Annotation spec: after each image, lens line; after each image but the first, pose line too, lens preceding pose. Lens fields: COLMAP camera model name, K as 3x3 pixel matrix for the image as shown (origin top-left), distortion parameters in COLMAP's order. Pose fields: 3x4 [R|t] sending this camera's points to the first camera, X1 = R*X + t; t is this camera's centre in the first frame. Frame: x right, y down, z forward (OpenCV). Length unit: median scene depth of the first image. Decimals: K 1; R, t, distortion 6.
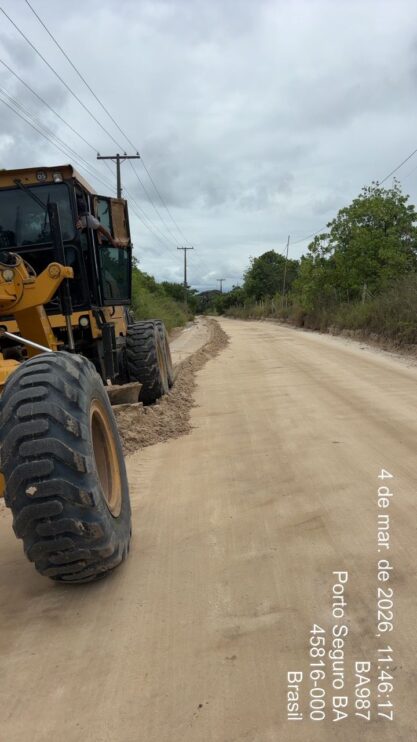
lens RADIAL K [[463.4, 0, 208.5], [0, 463.4, 371.0], [0, 0, 1]] dist [0.005341, -0.001180]
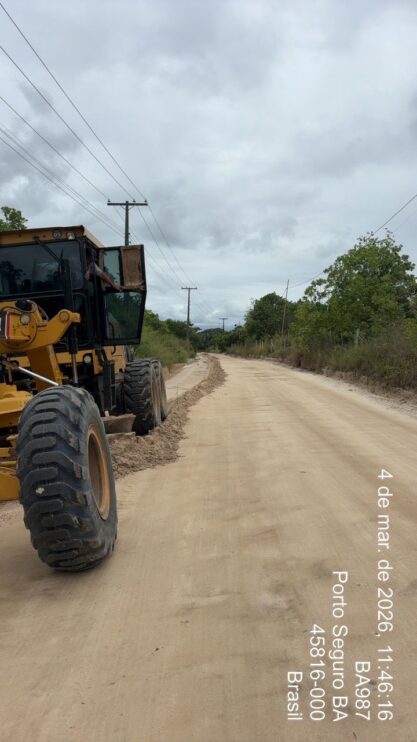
lens RADIAL K [[463.4, 0, 208.5], [0, 463.4, 371.0], [0, 0, 1]] dist [0.005341, -0.001180]
pose [[0.999556, 0.029316, -0.005399, 0.036348], [-0.029651, 0.996428, -0.079065, 0.003361], [0.003062, 0.079190, 0.996855, -0.131405]]
